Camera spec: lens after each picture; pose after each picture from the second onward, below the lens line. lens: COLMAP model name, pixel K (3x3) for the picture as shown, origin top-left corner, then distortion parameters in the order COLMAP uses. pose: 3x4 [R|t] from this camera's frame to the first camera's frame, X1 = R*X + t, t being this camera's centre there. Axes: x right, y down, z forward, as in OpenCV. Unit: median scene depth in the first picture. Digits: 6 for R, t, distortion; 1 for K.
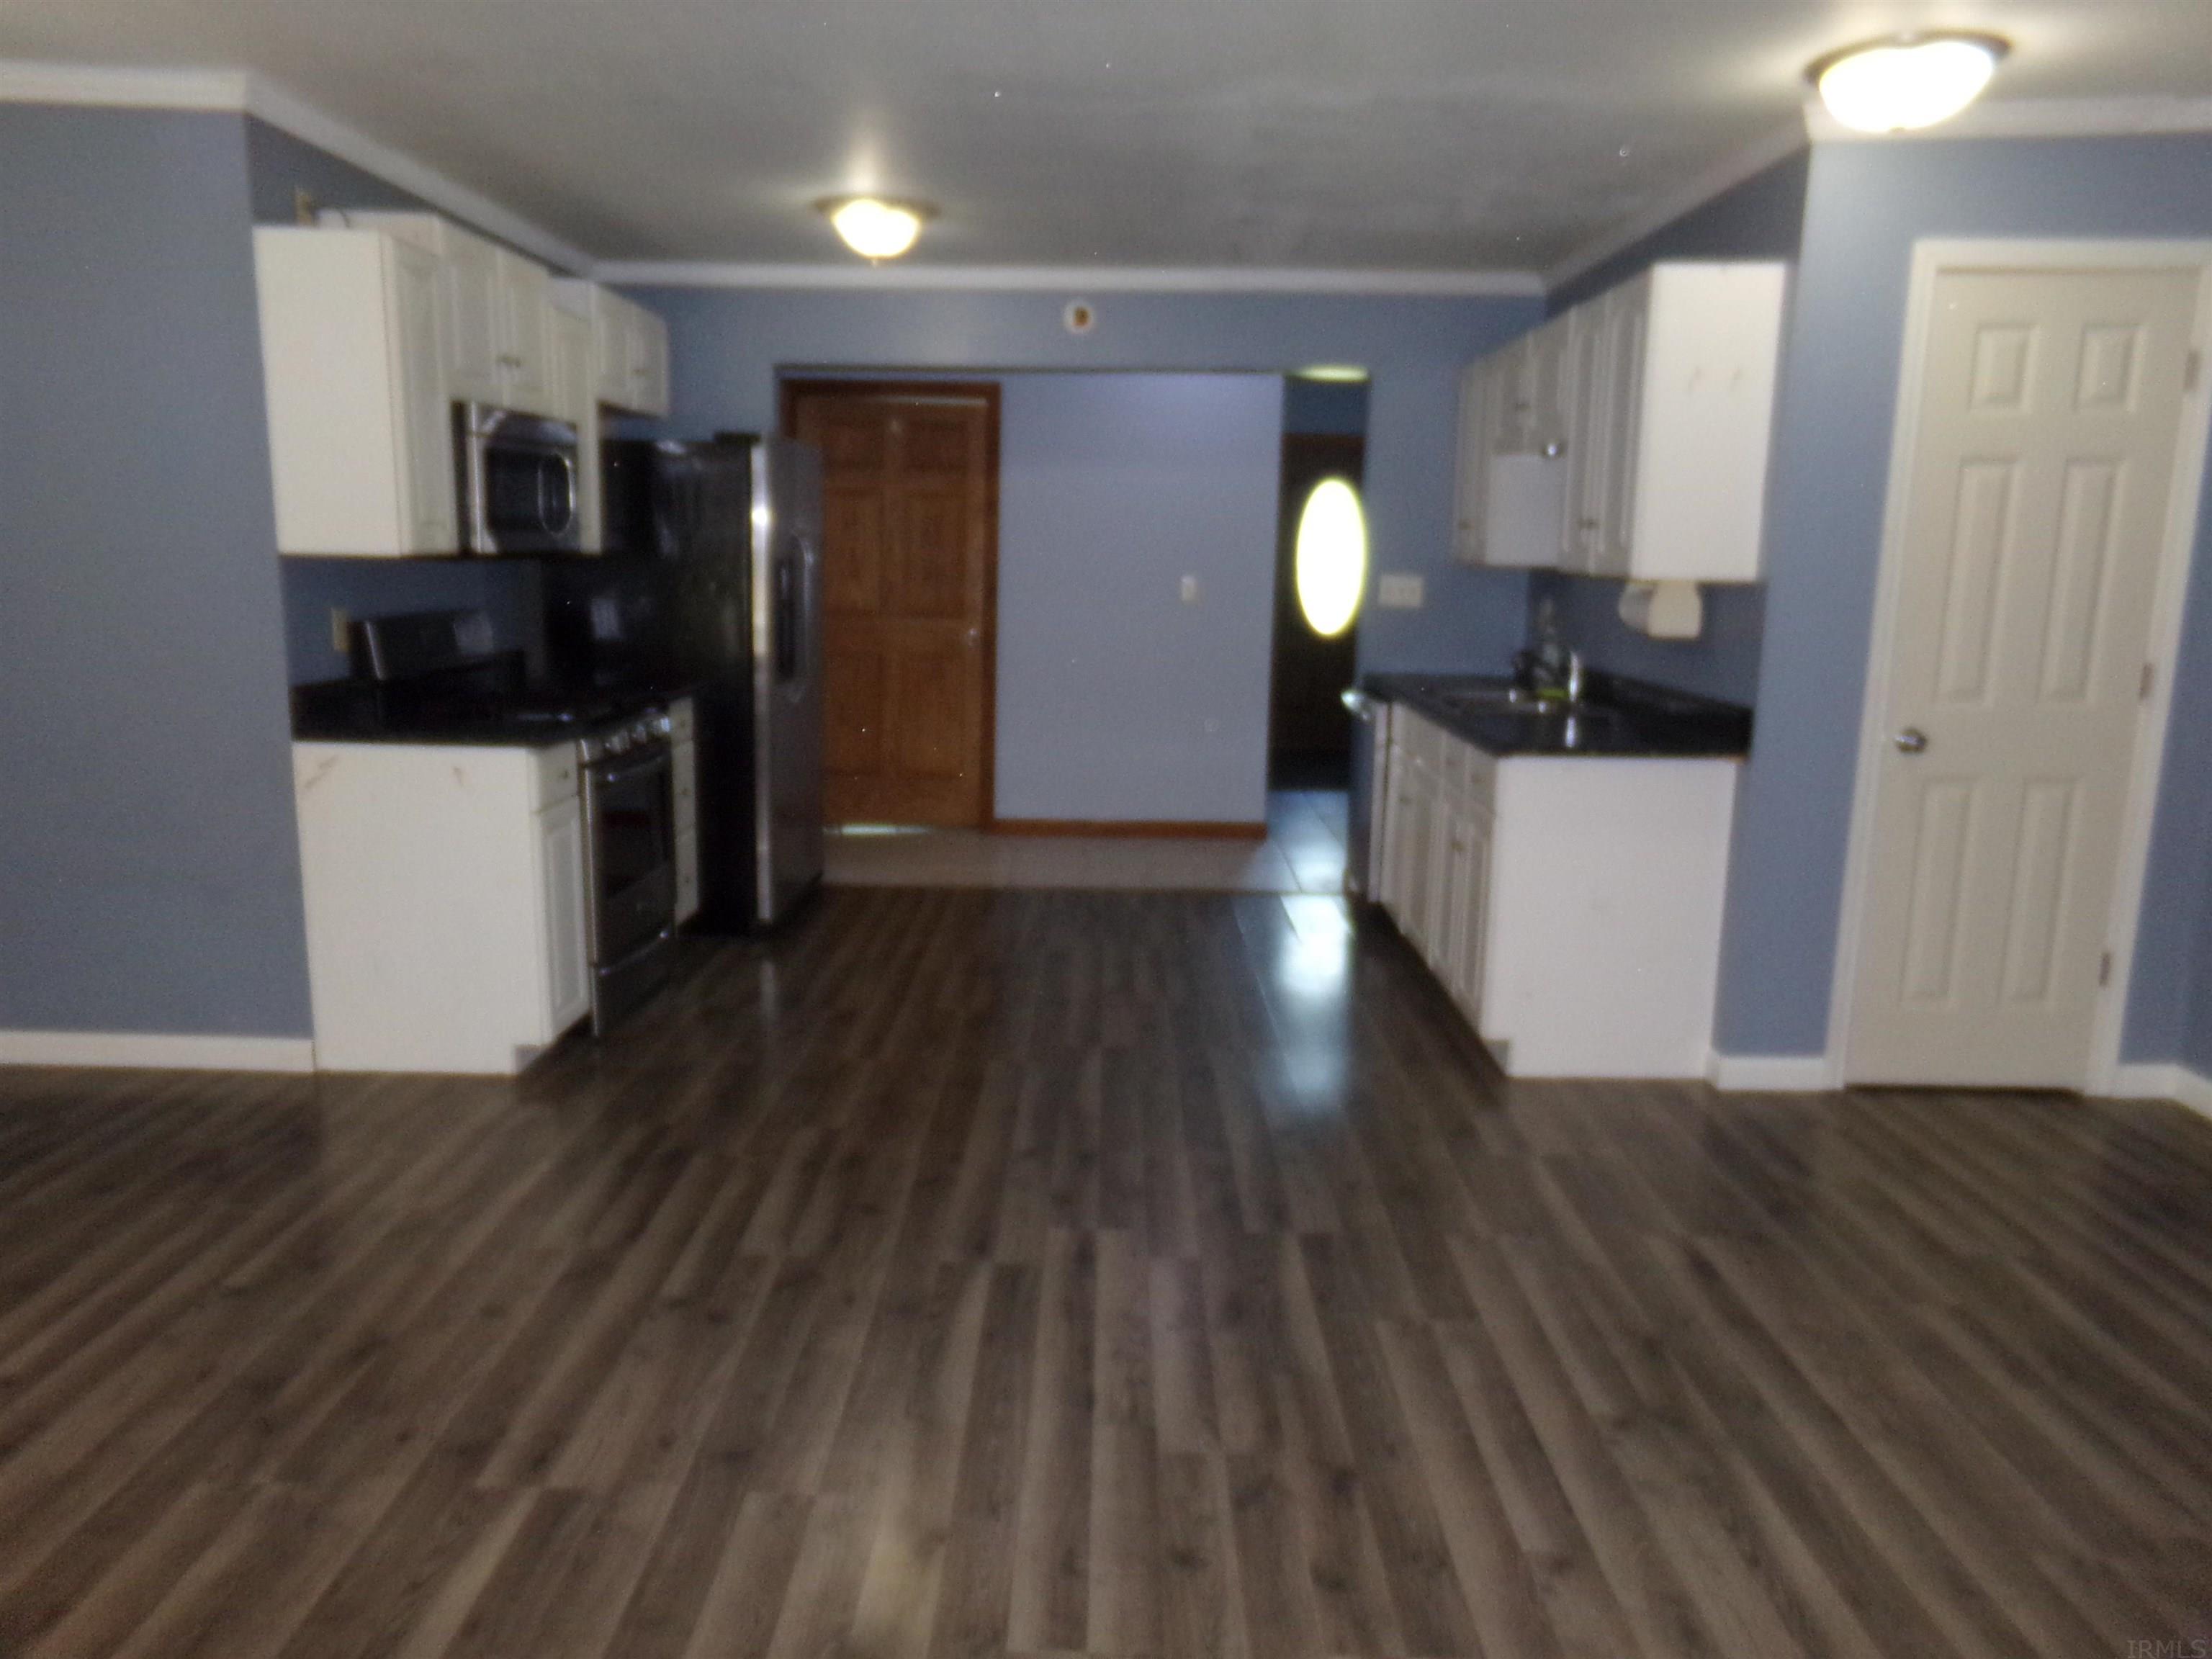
lens RADIAL K [[1506.3, 0, 1096.8], [0, 1506.3, 811.0], [0, 0, 1]] dist [-0.000590, 0.028108]
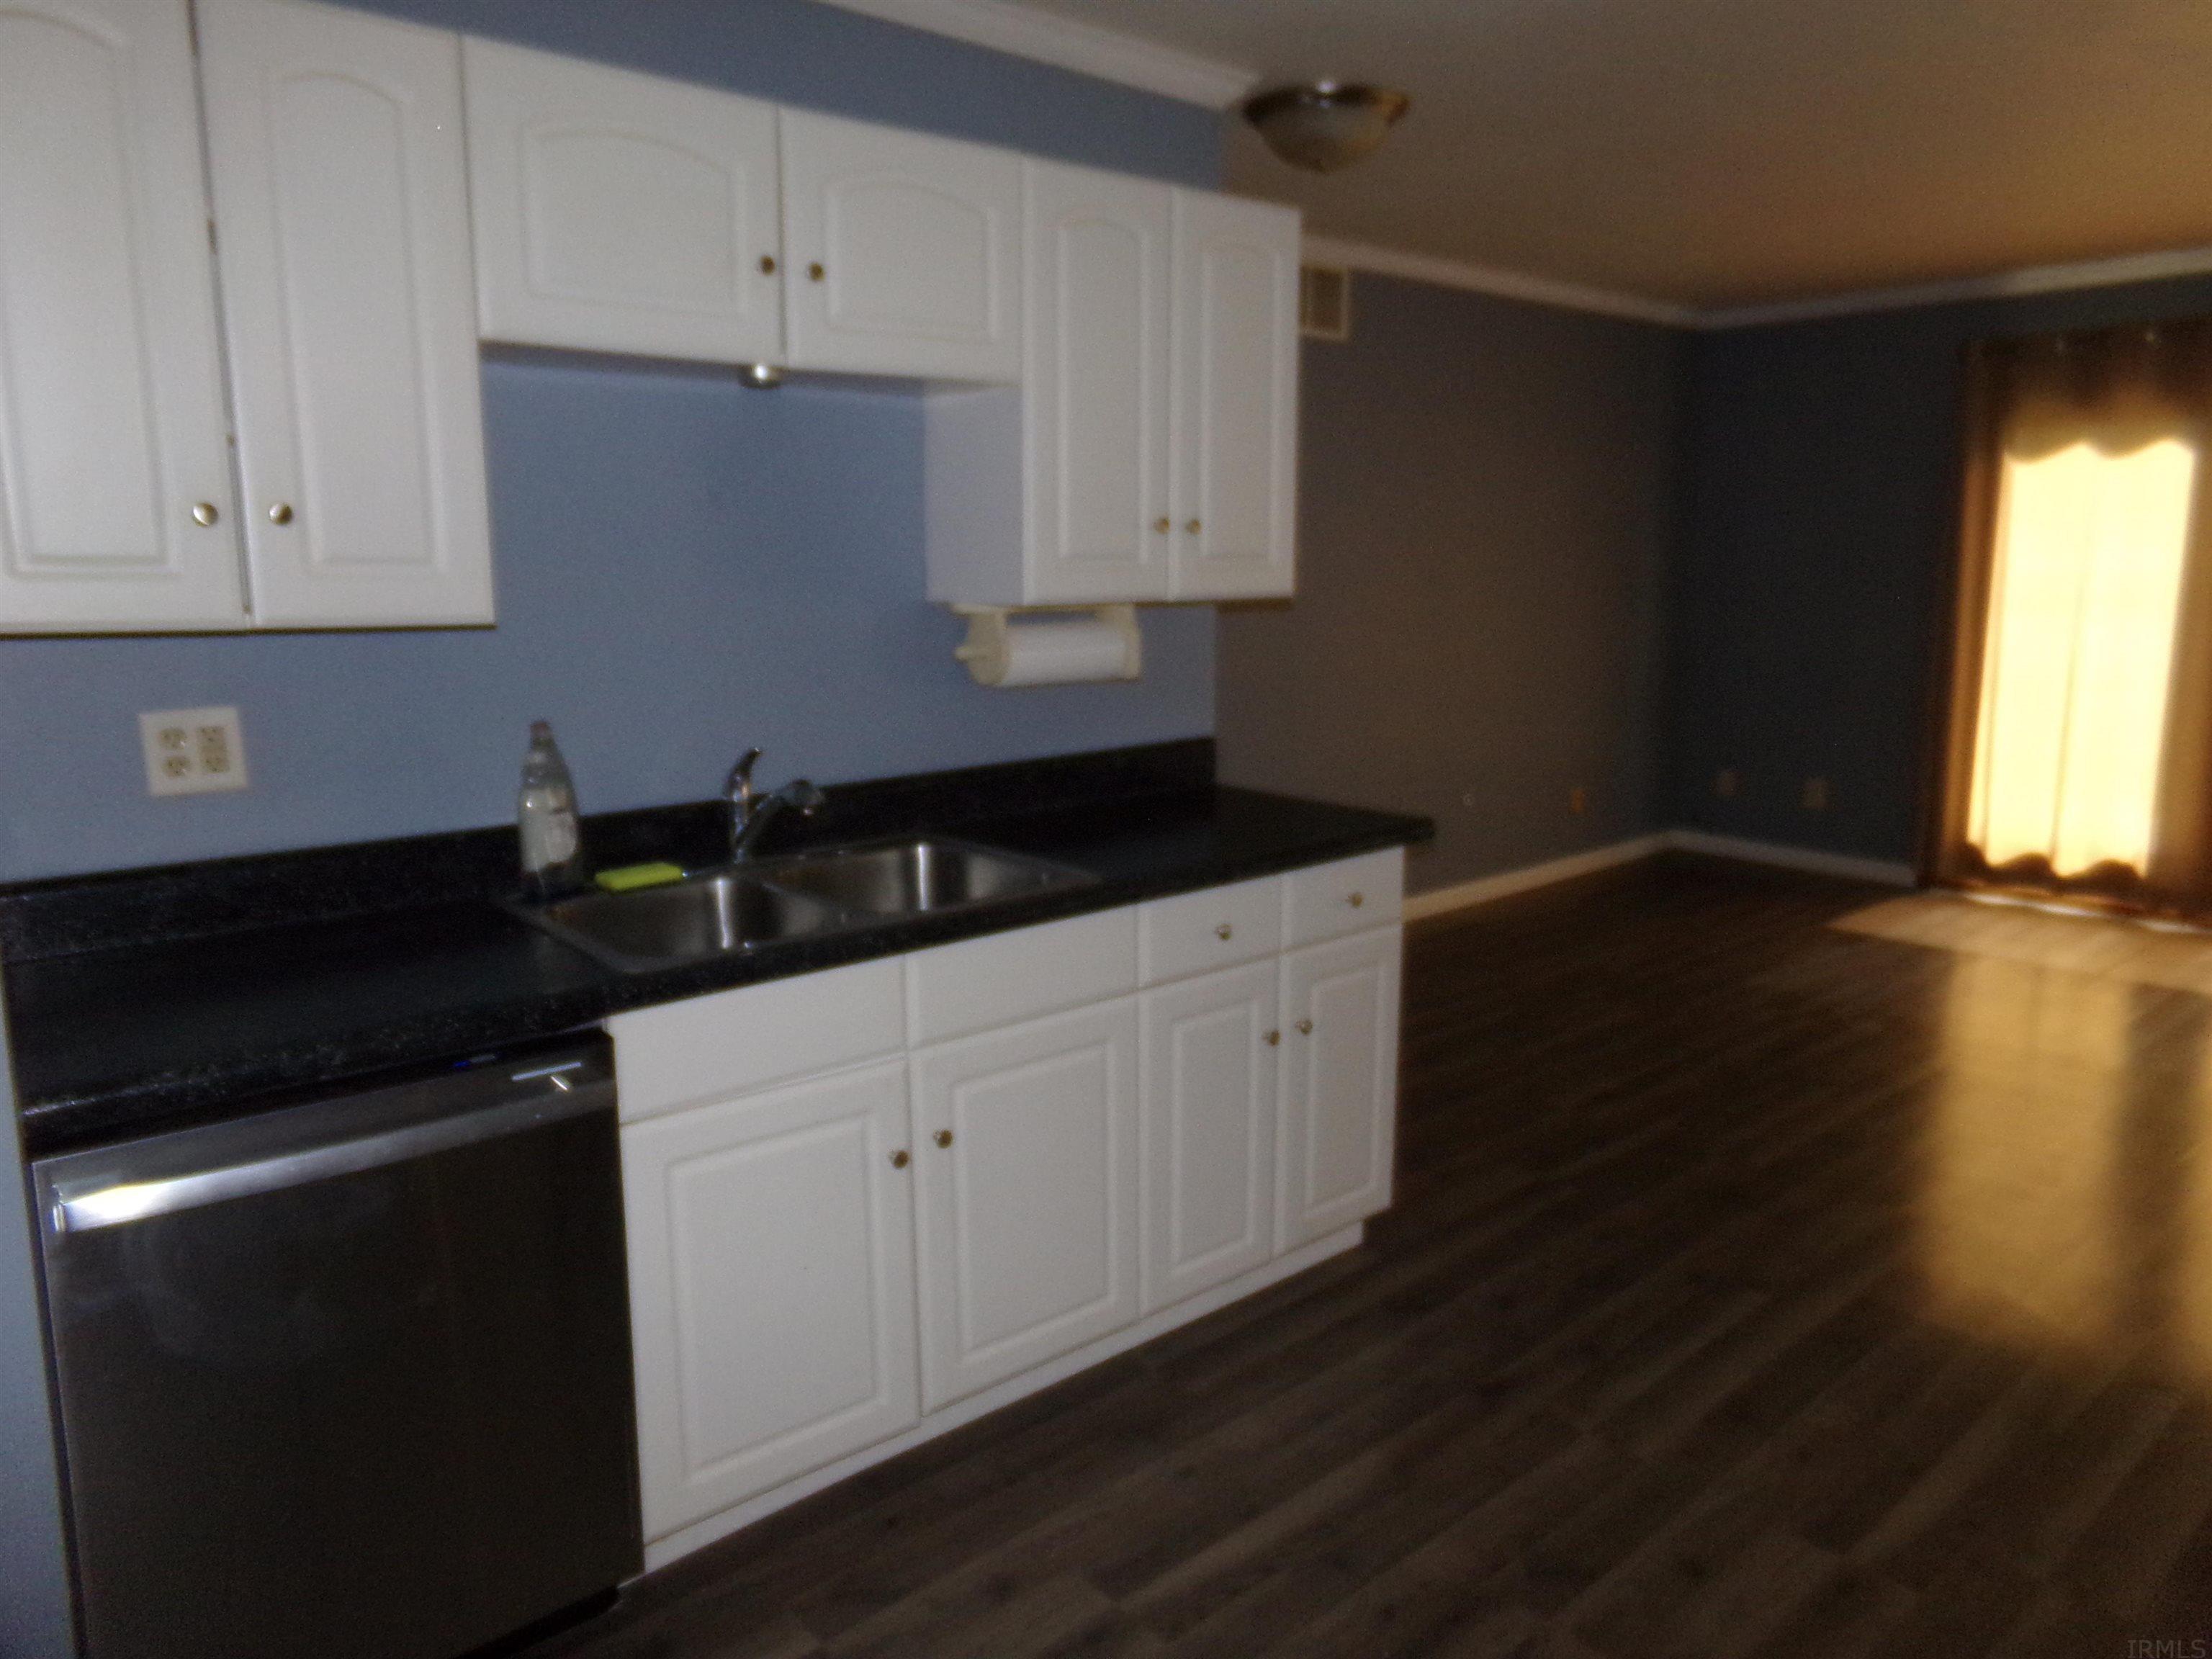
lens RADIAL K [[1506.3, 0, 1096.8], [0, 1506.3, 811.0], [0, 0, 1]] dist [-0.000590, 0.028108]
pose [[-0.660534, -0.134706, 0.738613, -0.259813], [0.136582, 0.945798, 0.294637, -0.397700], [-0.738268, 0.295499, -0.606334, 2.154453]]
